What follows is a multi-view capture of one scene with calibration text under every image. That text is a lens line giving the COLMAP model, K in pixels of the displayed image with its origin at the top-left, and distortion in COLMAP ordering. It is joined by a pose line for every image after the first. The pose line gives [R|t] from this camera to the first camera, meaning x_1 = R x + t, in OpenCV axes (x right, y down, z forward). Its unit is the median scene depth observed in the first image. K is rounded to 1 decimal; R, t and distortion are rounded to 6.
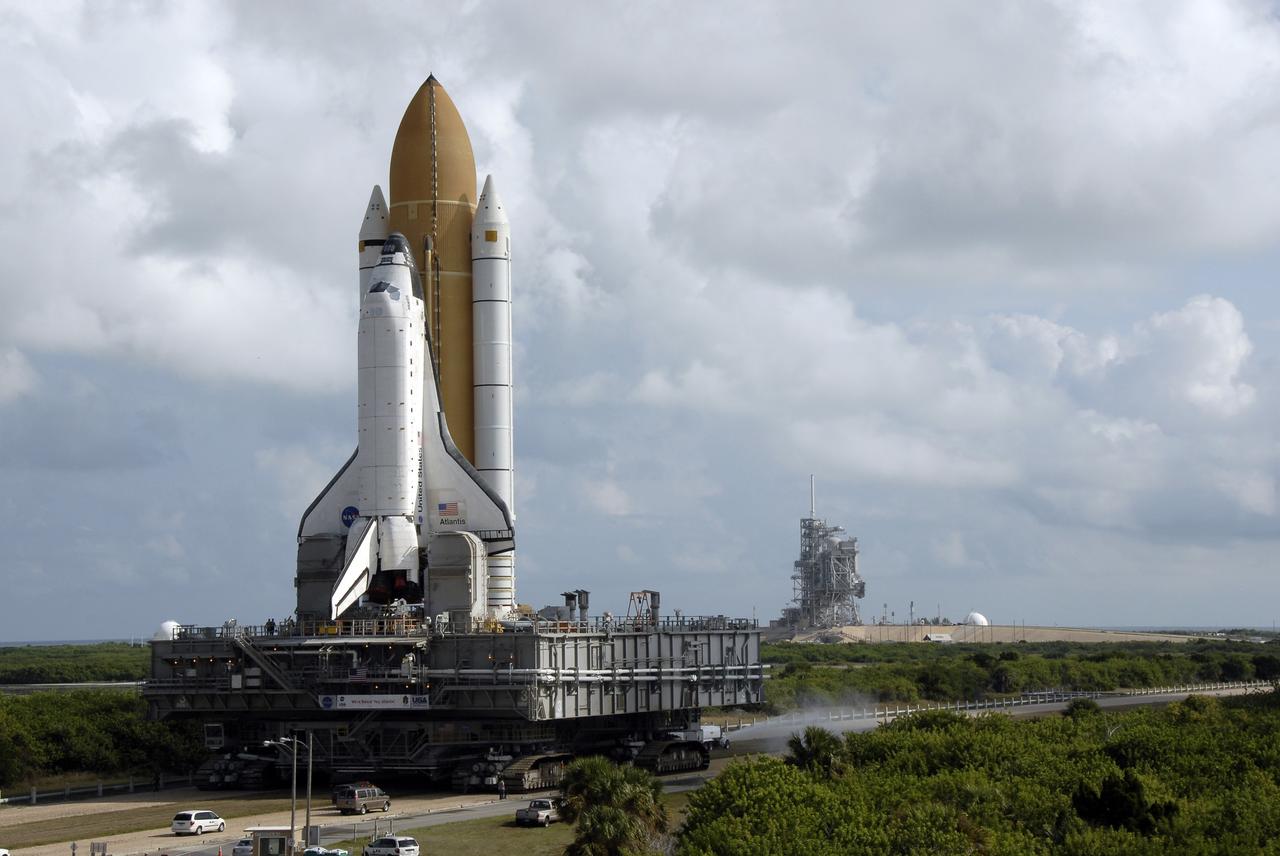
lens RADIAL K [[2640.7, 0, 640.0], [0, 2640.7, 428.0], [0, 0, 1]] dist [0.264375, 0.117451]
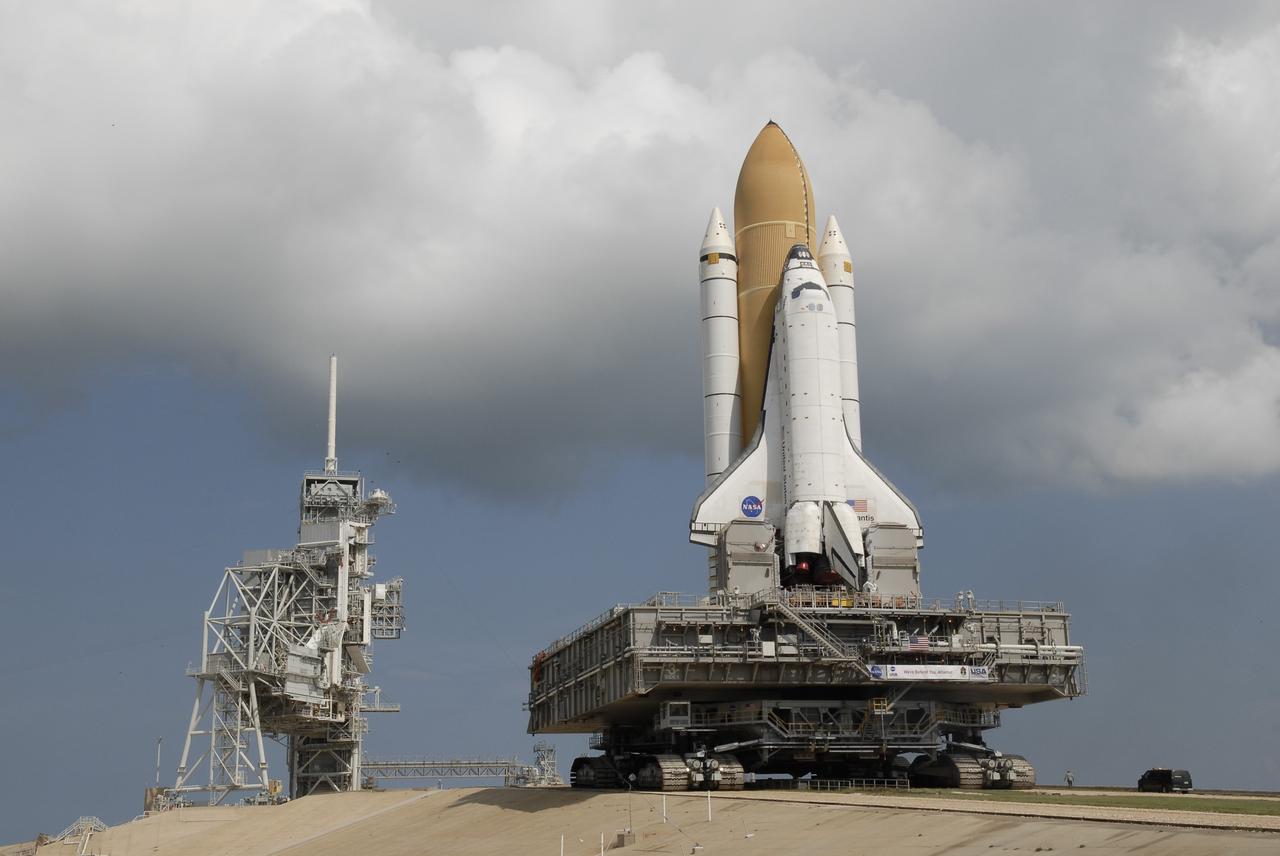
lens RADIAL K [[1682.4, 0, 640.0], [0, 1682.4, 428.0], [0, 0, 1]] dist [0.095779, 0.002203]
pose [[0.767970, 0.151527, 0.622304, -0.570599], [-0.037753, 0.980632, -0.192187, 0.135092], [-0.639372, 0.124100, 0.758816, 0.566096]]
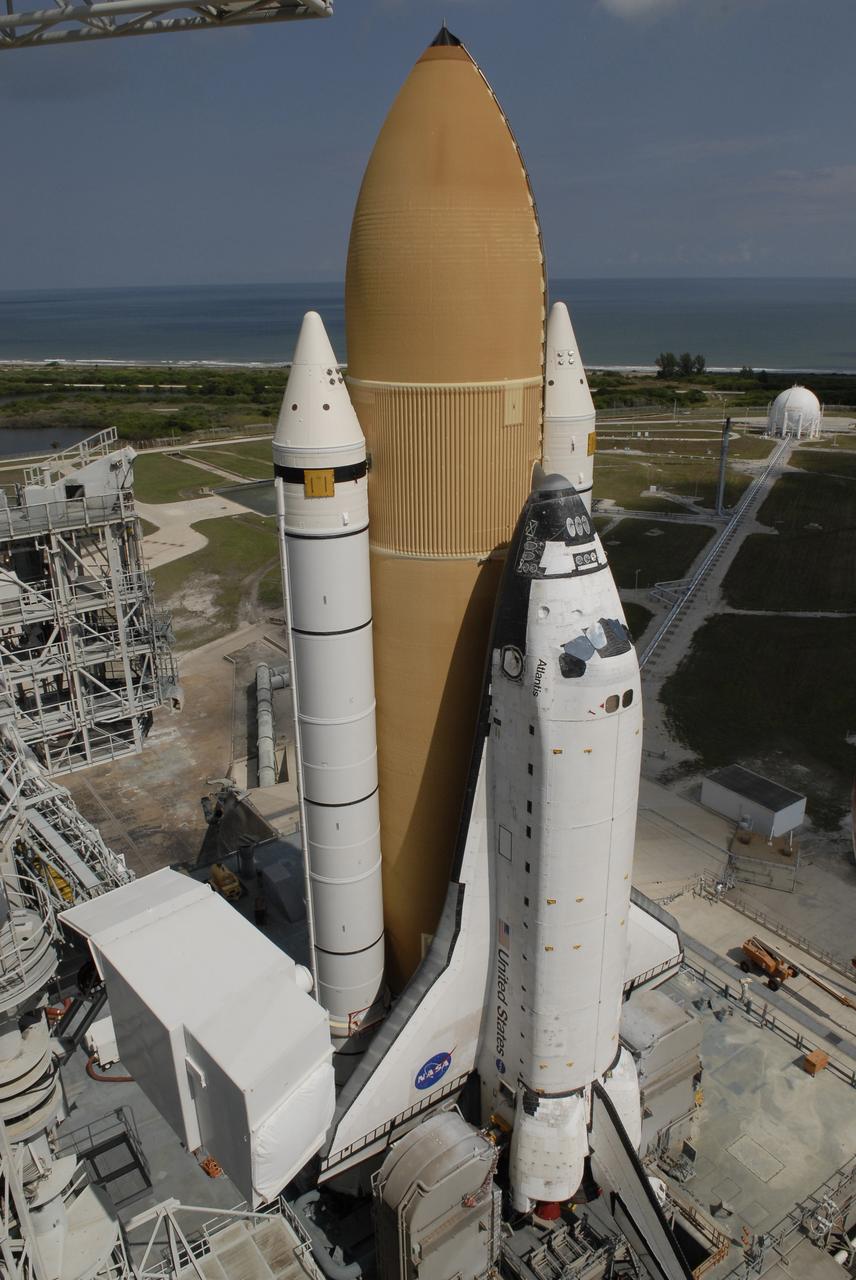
lens RADIAL K [[948.7, 0, 428.0], [0, 948.7, 640.0], [0, 0, 1]] dist [-0.035567, -0.003102]
pose [[0.483210, -0.309535, 0.818960, -0.237065], [-0.056445, 0.922455, 0.381956, -0.109499], [-0.873683, -0.230792, 0.428268, 0.992831]]
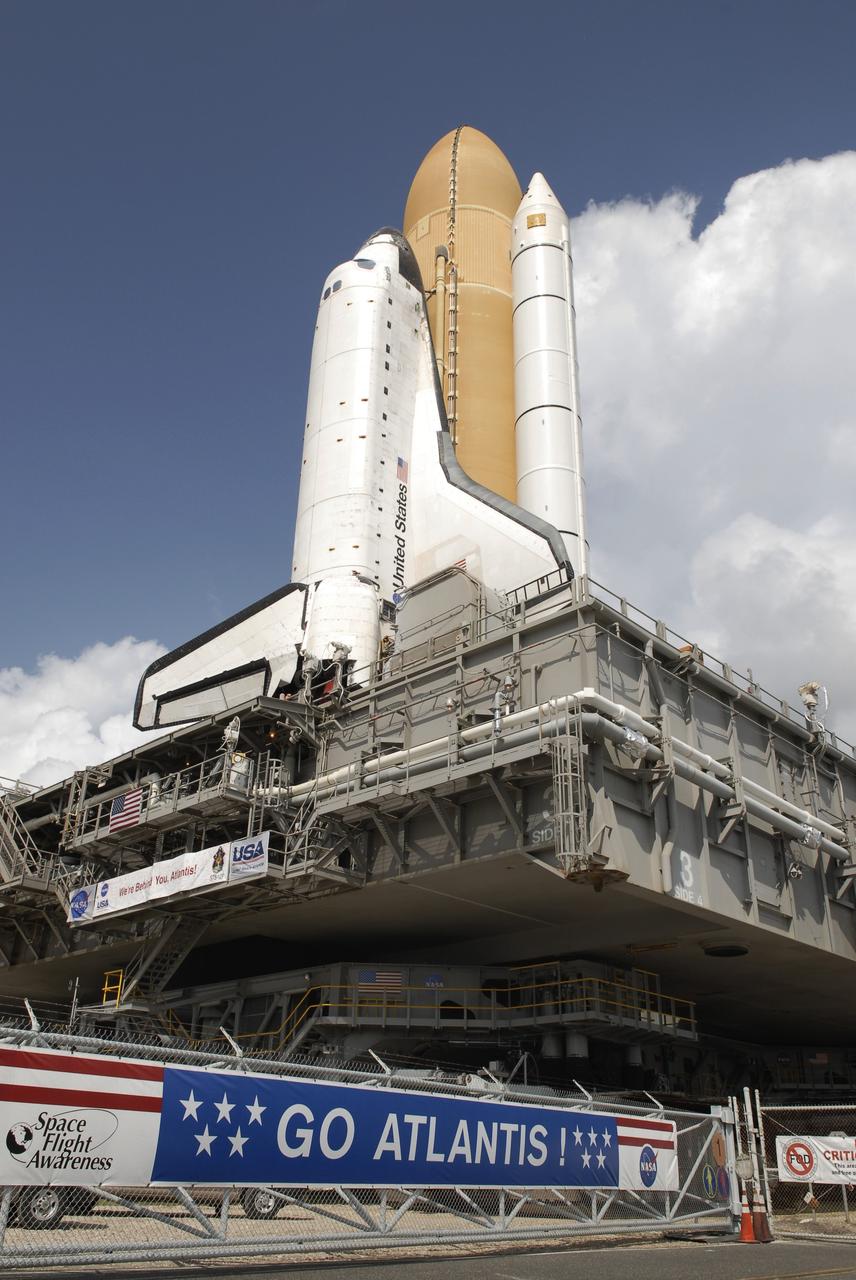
lens RADIAL K [[1083.4, 0, 428.0], [0, 1083.4, 640.0], [0, 0, 1]] dist [-0.012456, -0.002306]
pose [[0.951746, -0.109612, -0.286644, -0.019211], [-0.011069, 0.921169, -0.389005, 0.126073], [0.306688, 0.373406, 0.875506, 0.847530]]
